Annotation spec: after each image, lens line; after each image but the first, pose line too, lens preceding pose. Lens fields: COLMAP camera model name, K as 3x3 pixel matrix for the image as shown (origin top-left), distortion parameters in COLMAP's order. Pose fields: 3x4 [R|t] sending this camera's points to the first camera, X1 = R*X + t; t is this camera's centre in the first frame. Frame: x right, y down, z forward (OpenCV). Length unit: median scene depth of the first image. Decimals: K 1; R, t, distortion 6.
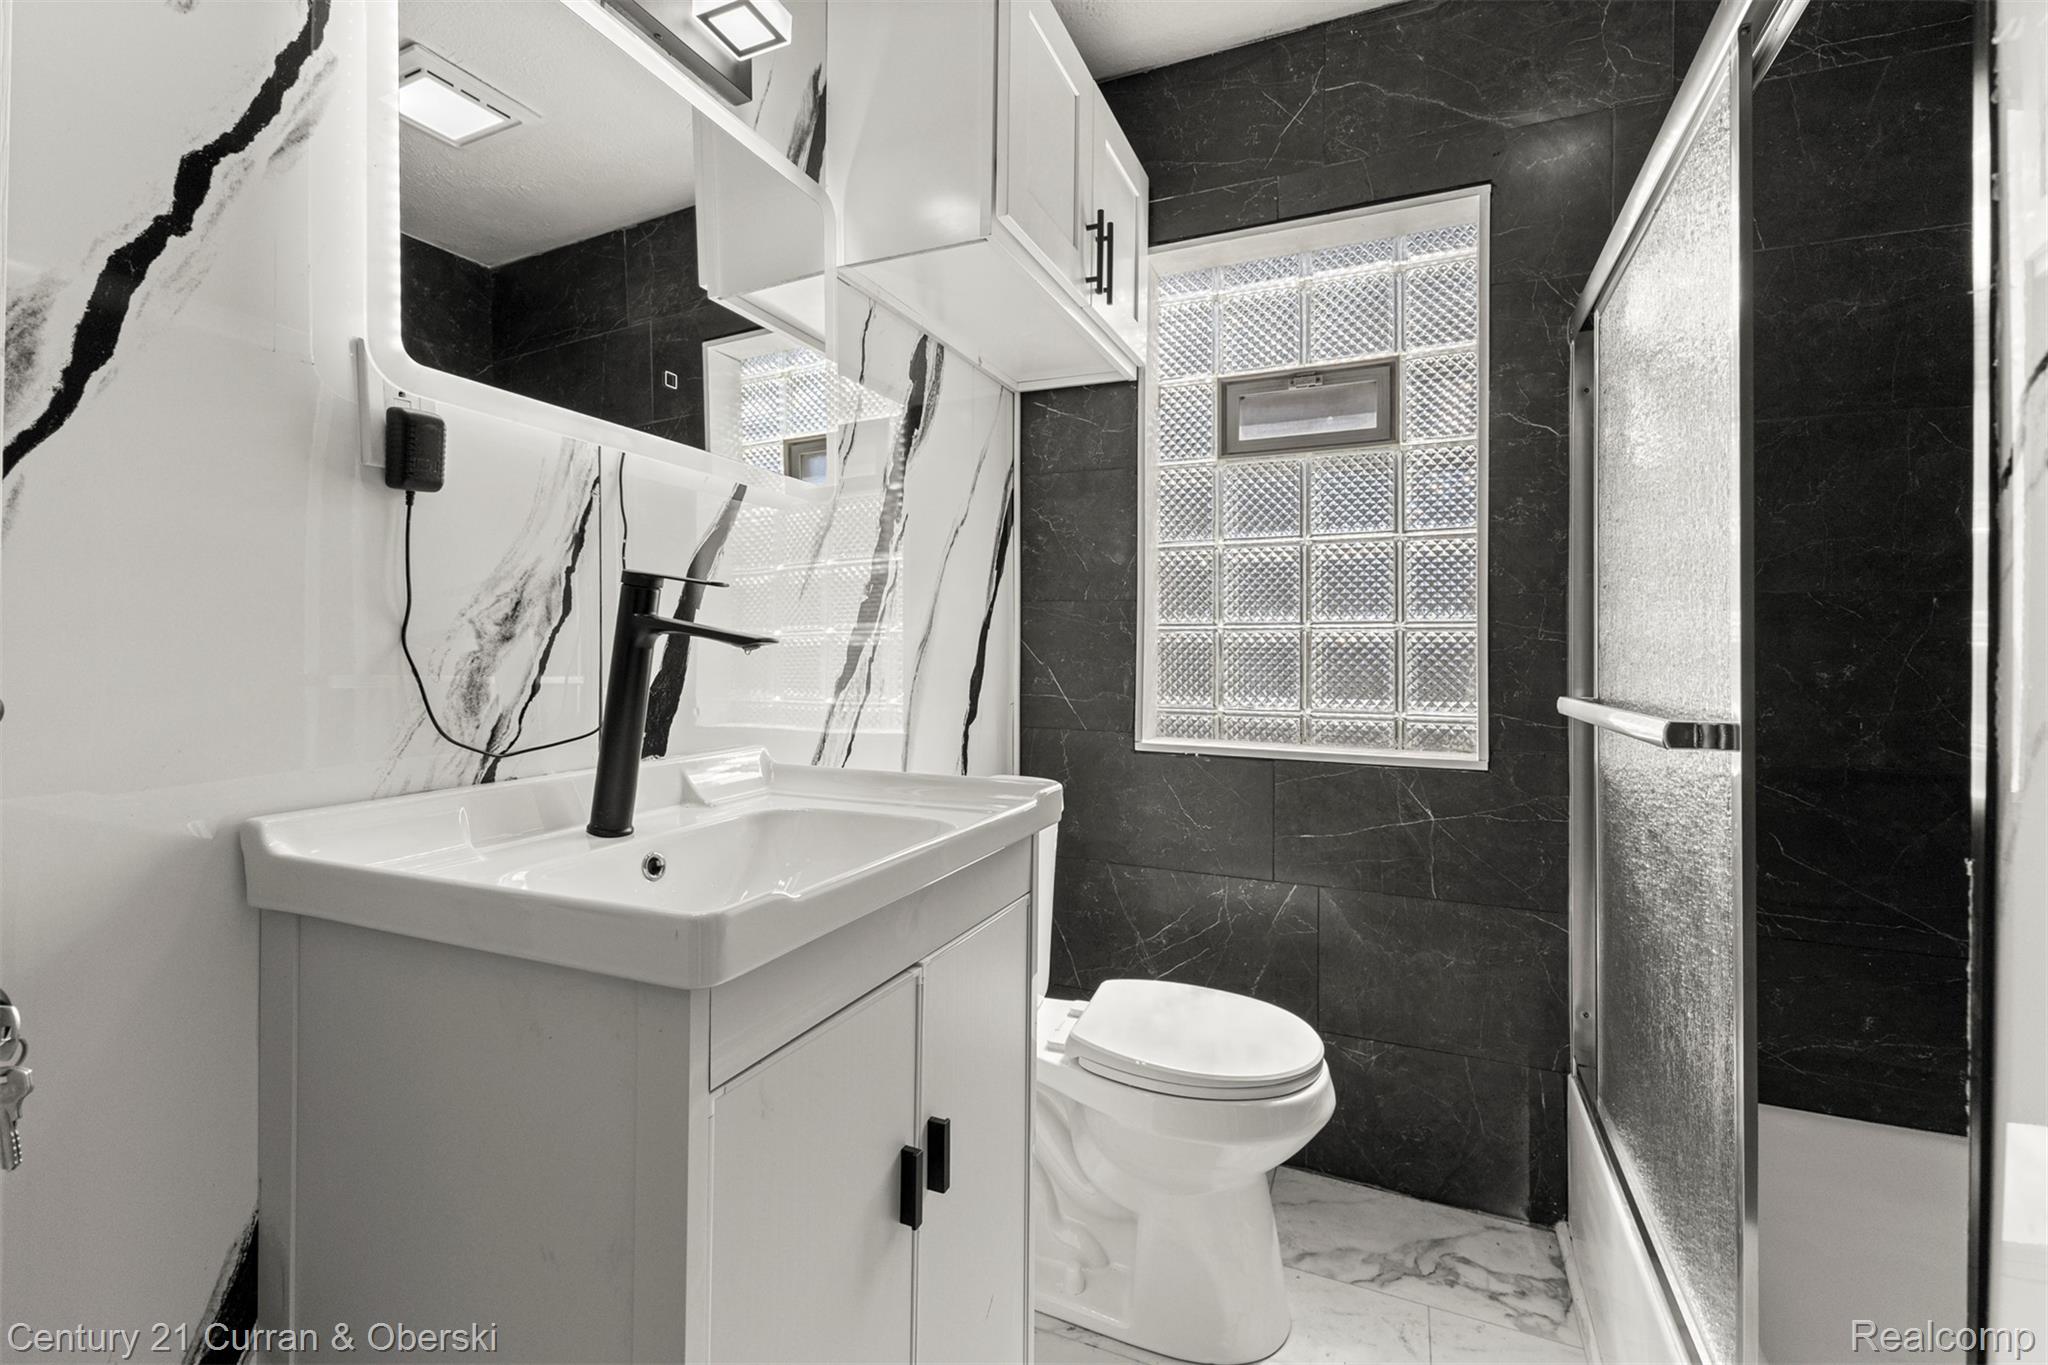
lens RADIAL K [[897.4, 0, 1026.1], [0, 897.4, 646.5], [0, 0, 1]] dist [0.008954, 0.000276]
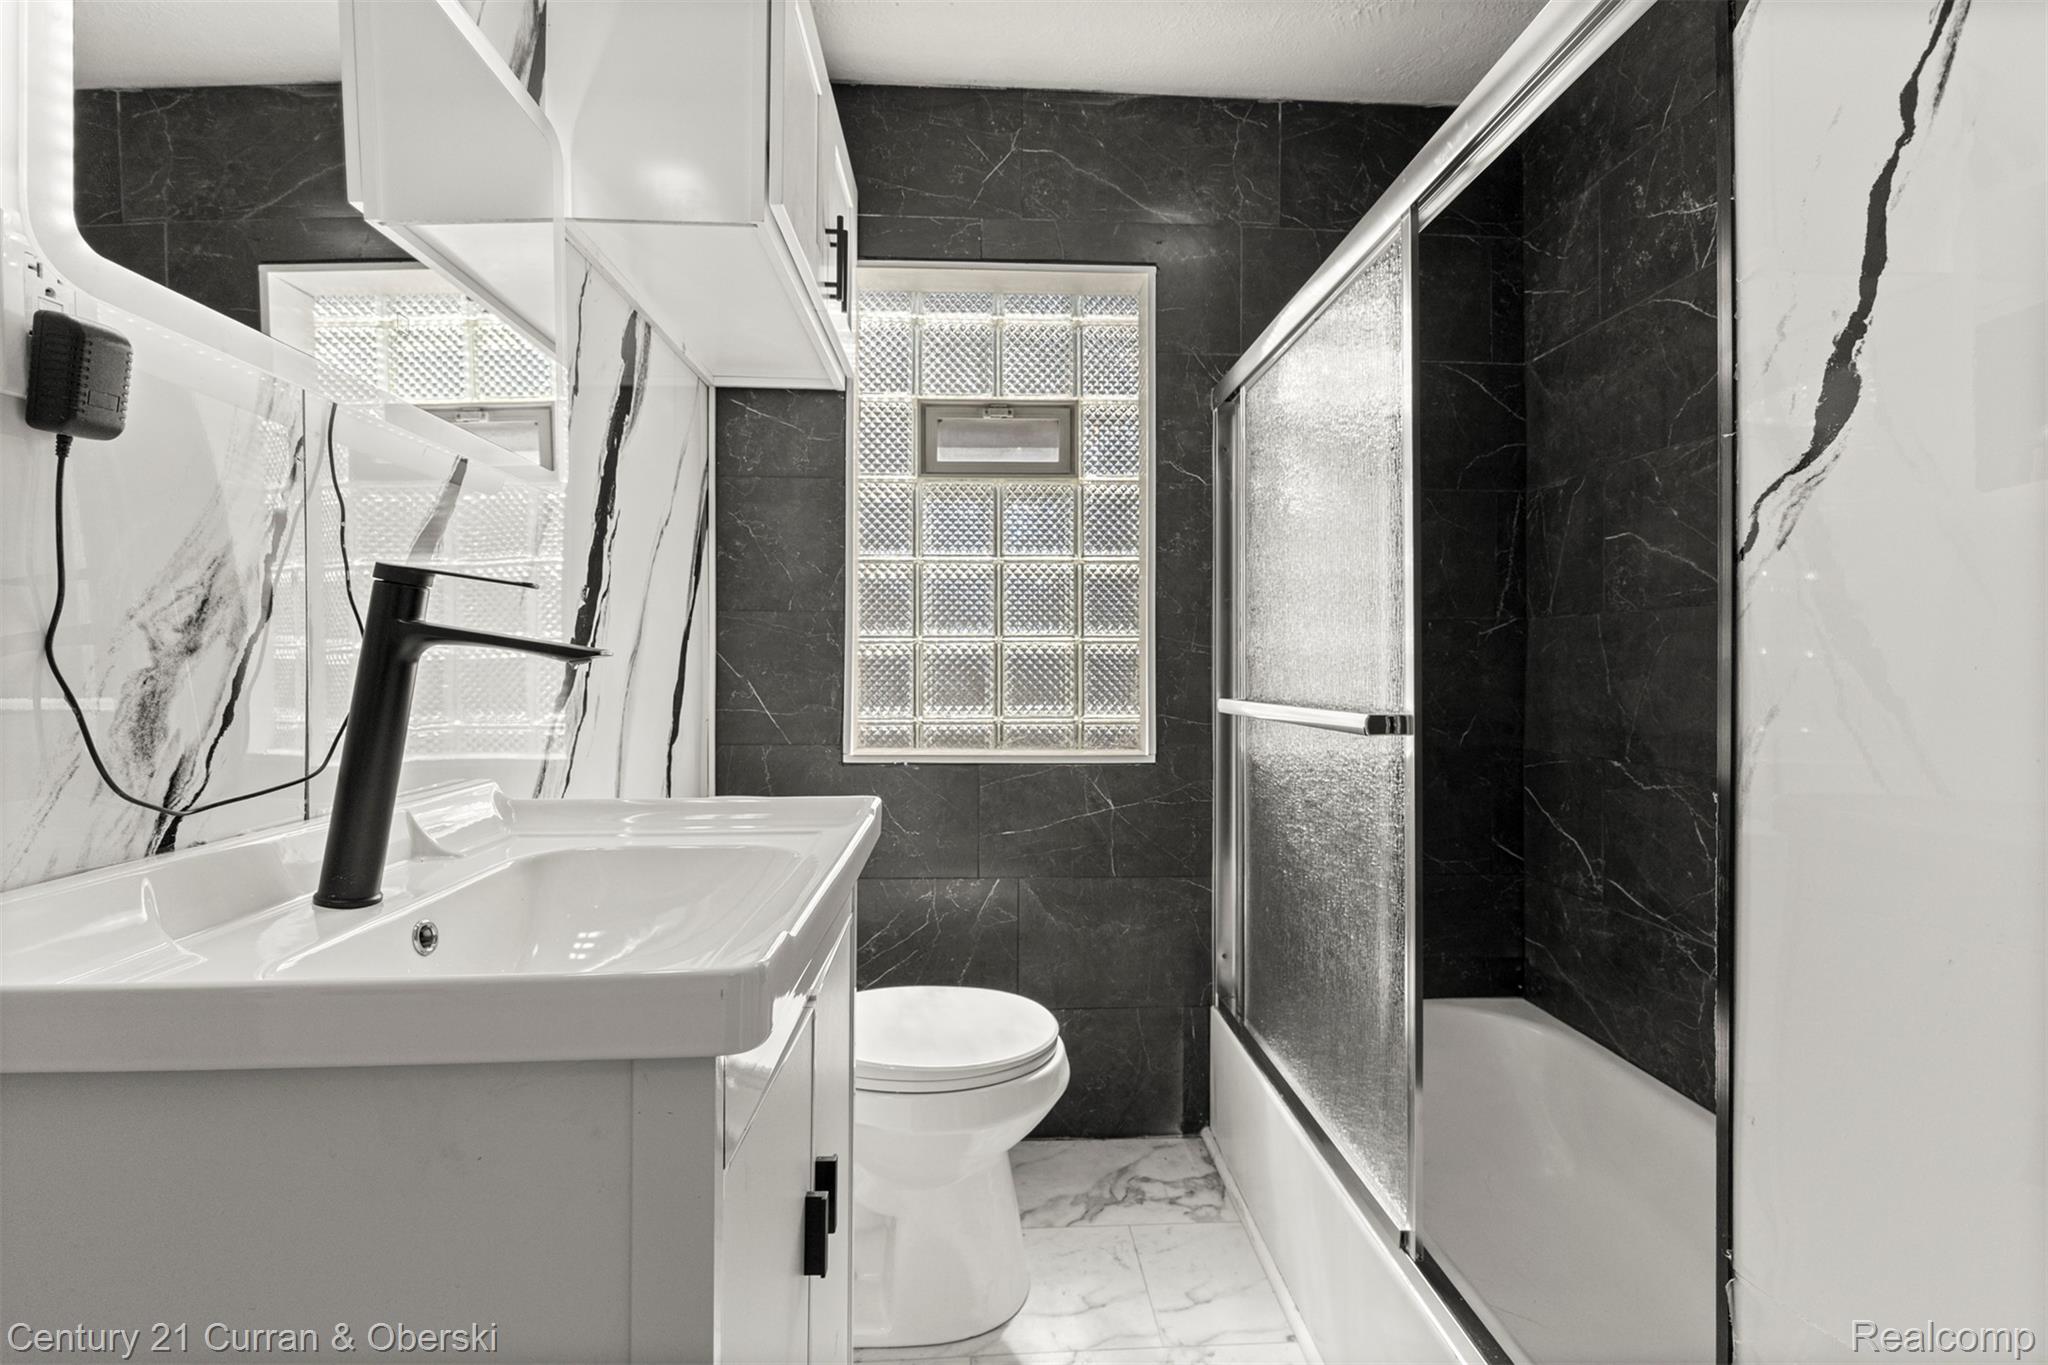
lens RADIAL K [[891.1, 0, 1022.7], [0, 891.1, 659.9], [0, 0, 1]] dist [-0.001363, -0.000152]
pose [[0.893510, -0.003376, 0.449030, -0.167335], [0.002245, 0.999993, 0.003051, -0.001083], [-0.449037, -0.001718, 0.893511, 0.034200]]
